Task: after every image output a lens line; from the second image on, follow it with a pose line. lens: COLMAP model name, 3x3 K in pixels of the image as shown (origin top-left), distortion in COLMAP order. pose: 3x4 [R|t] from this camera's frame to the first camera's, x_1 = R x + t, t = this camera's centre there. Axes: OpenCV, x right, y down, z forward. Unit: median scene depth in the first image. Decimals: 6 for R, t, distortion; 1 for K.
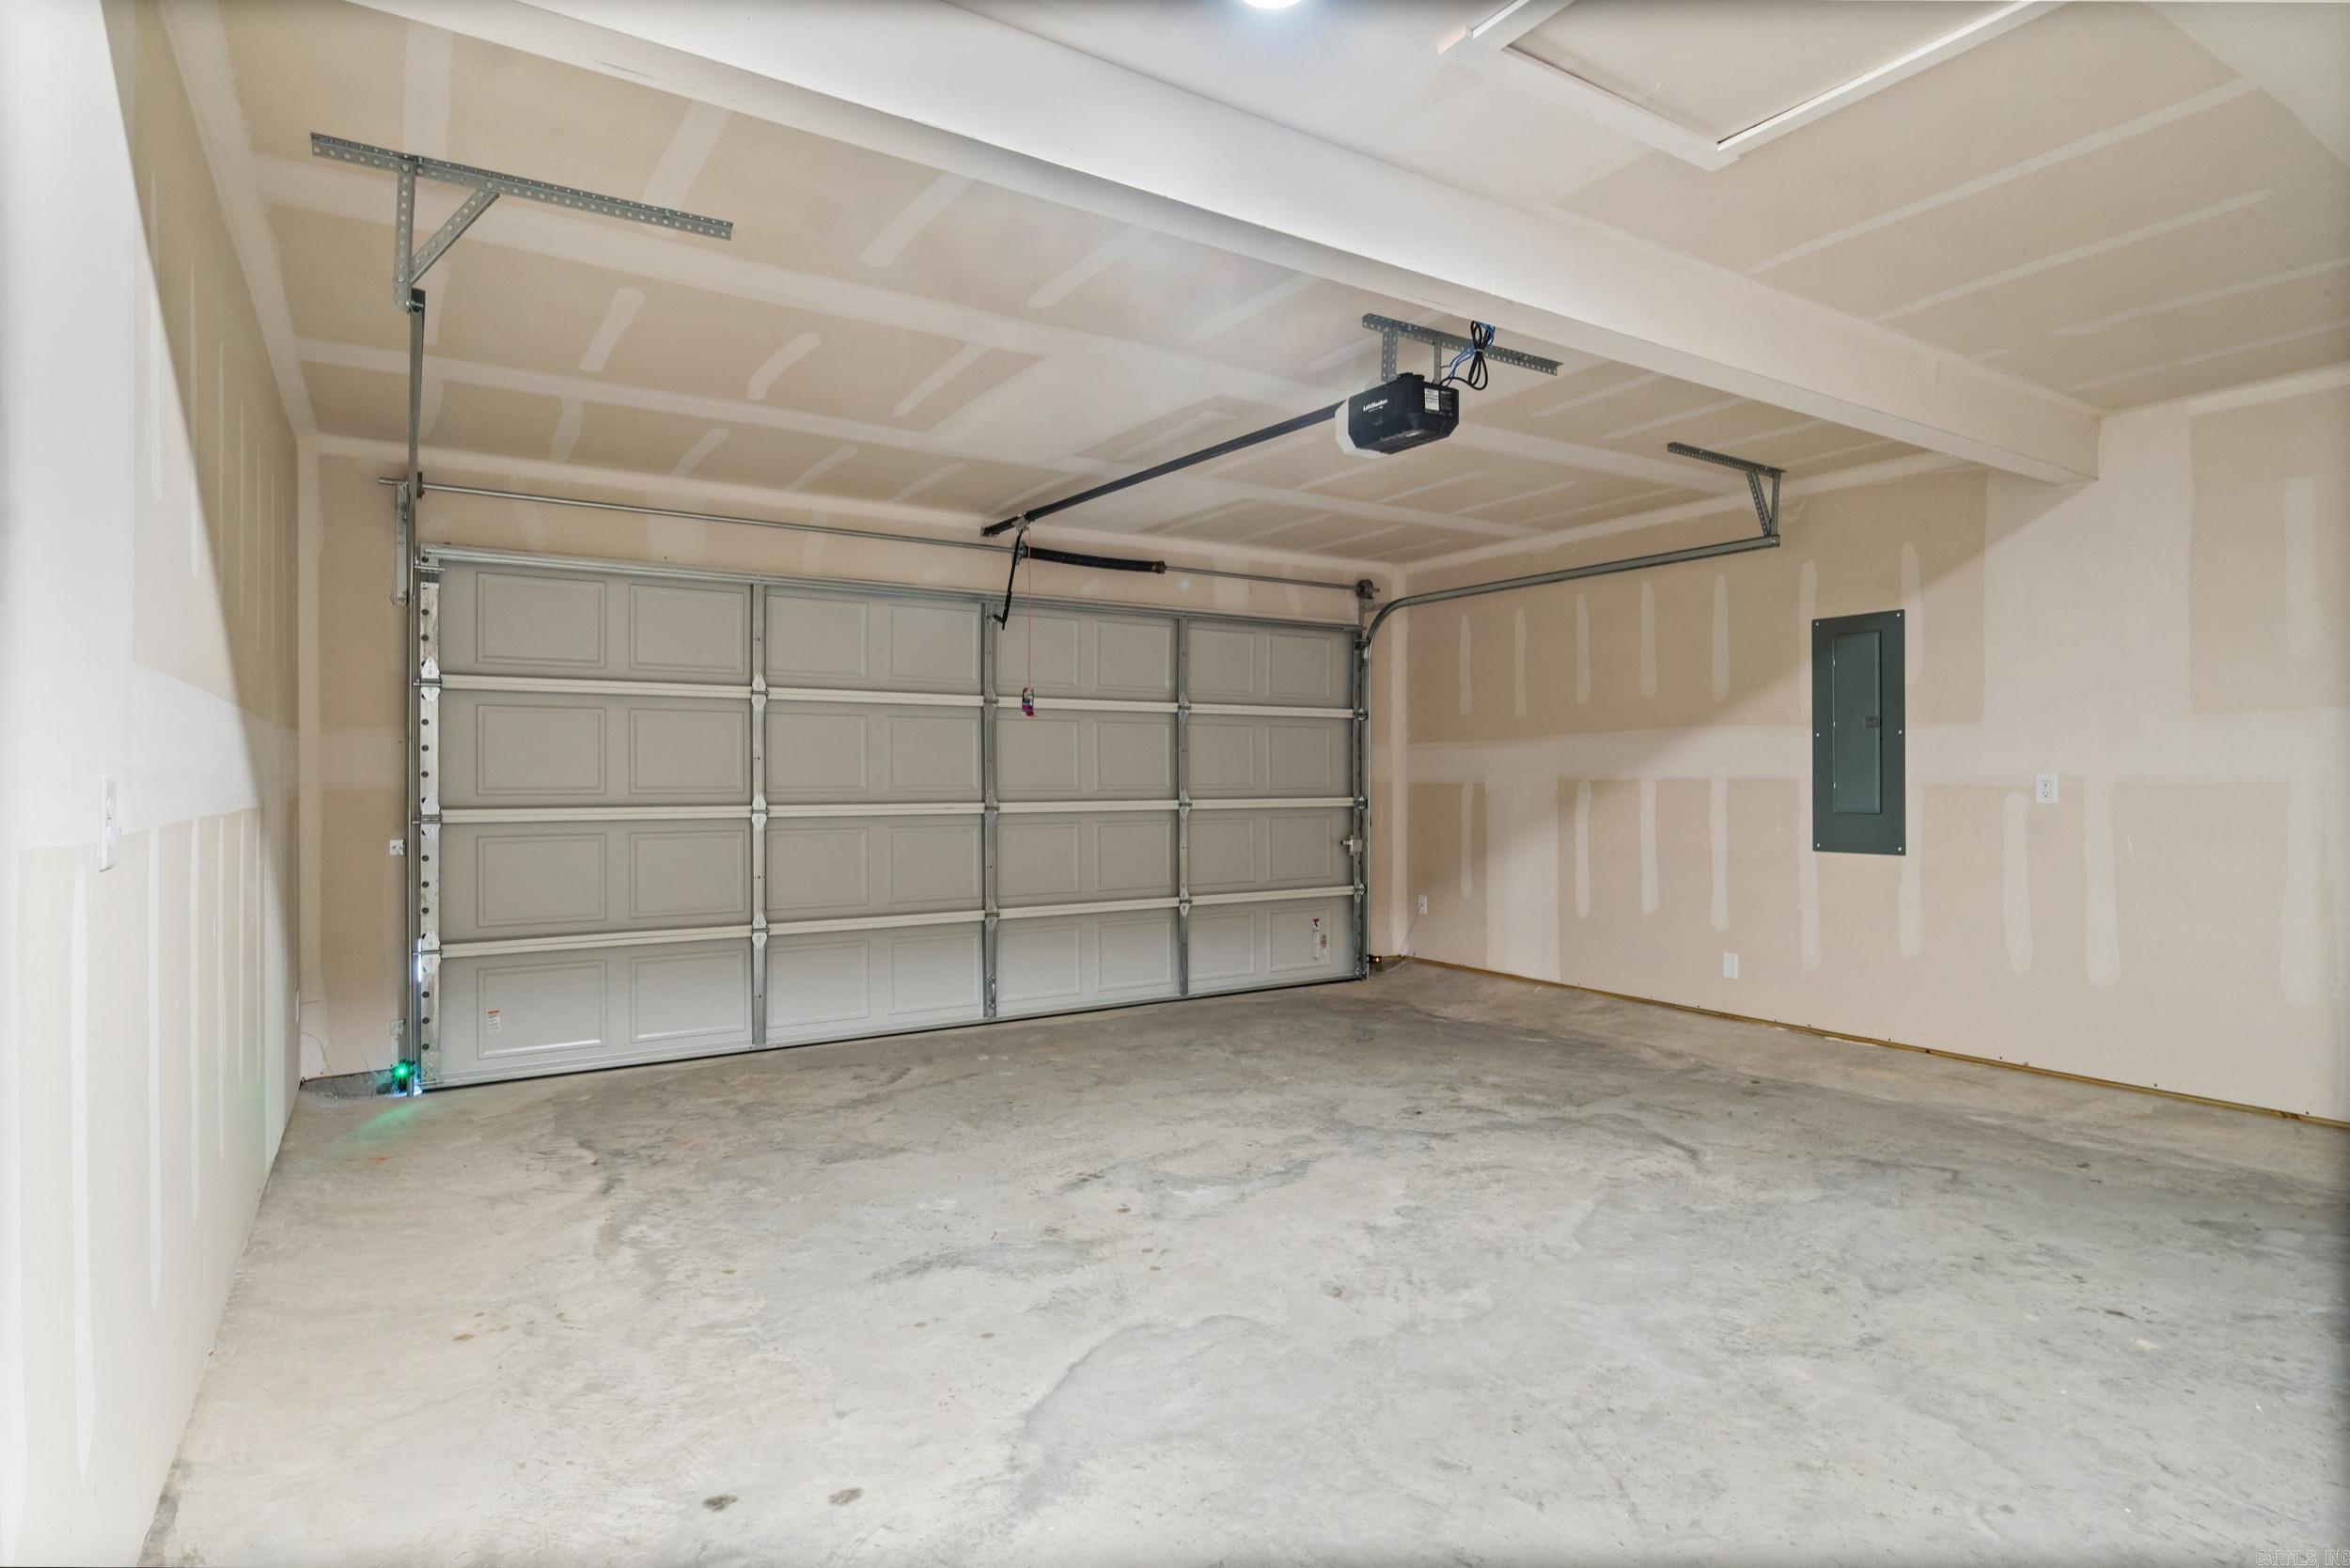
lens RADIAL K [[1192.0, 0, 1173.8], [0, 1192.0, 778.3], [0, 0, 1]] dist [0.005413, 0.000476]
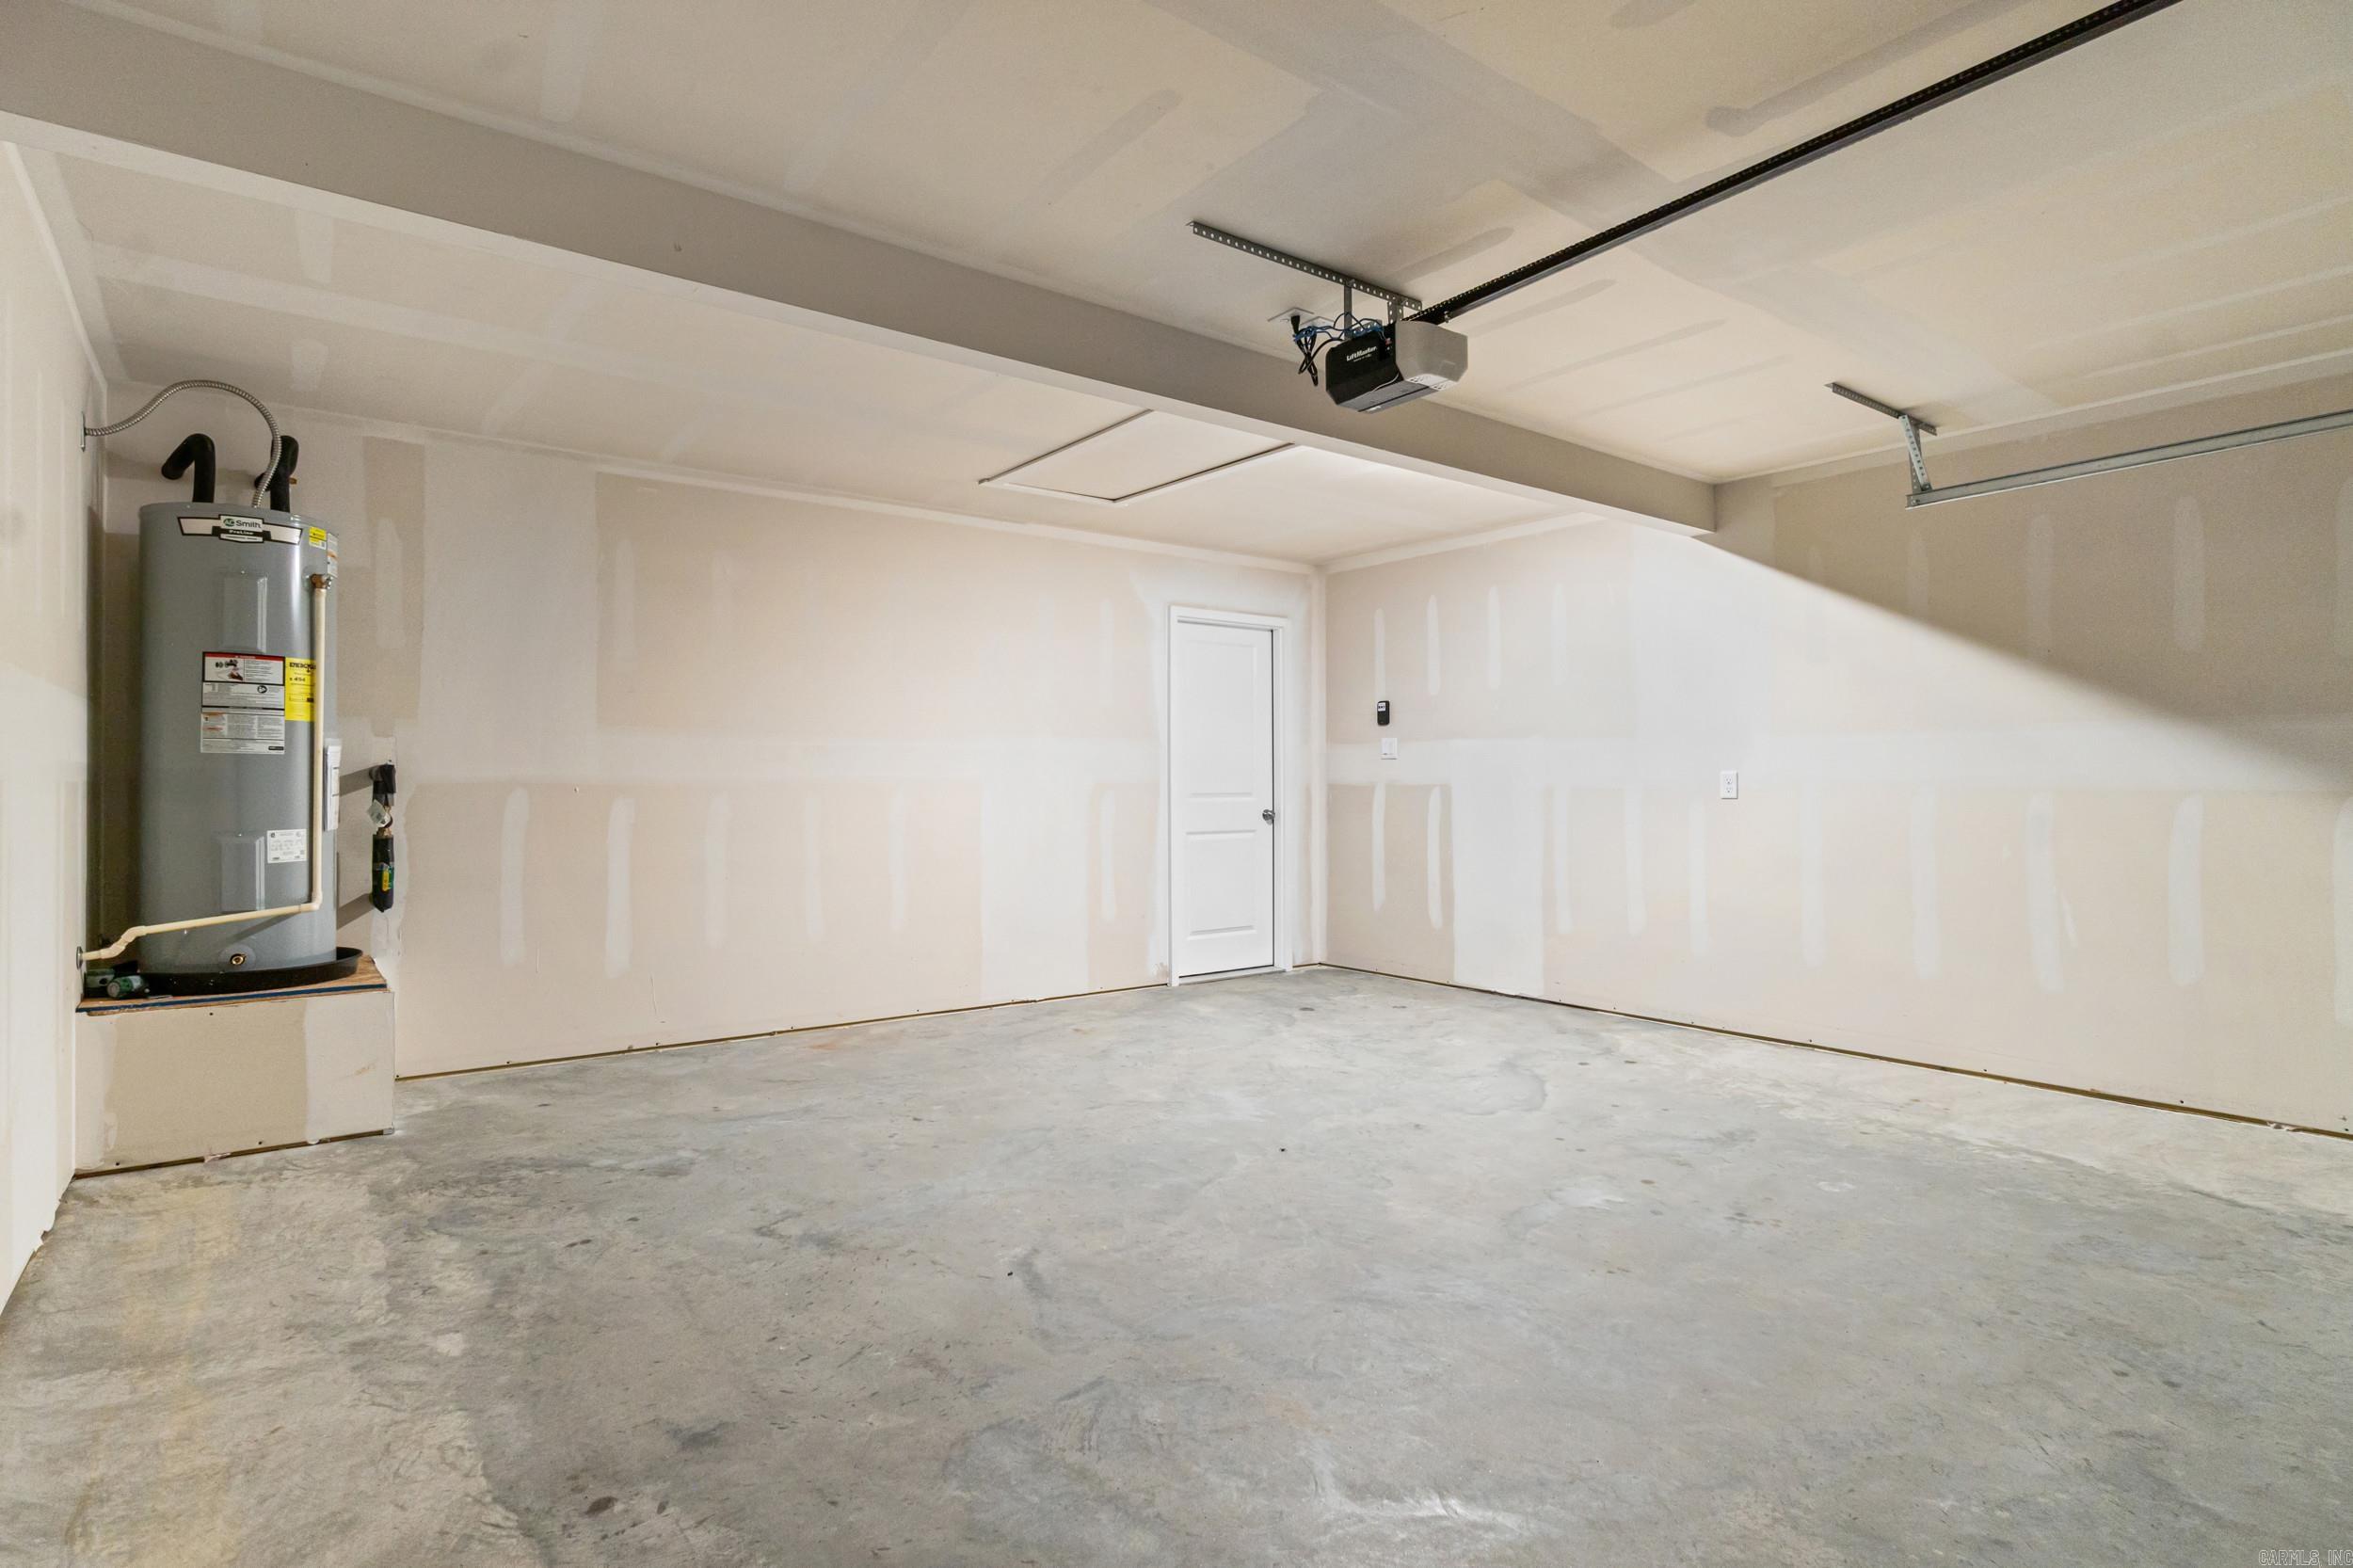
lens RADIAL K [[1193.5, 0, 1175.2], [0, 1193.5, 778.9], [0, 0, 1]] dist [0.005413, 0.000476]
pose [[-0.996431, 0.004408, -0.084291, 0.438448], [0.004515, 0.999989, -0.001069, 0.007866], [0.084285, -0.001446, -0.996441, 1.926379]]
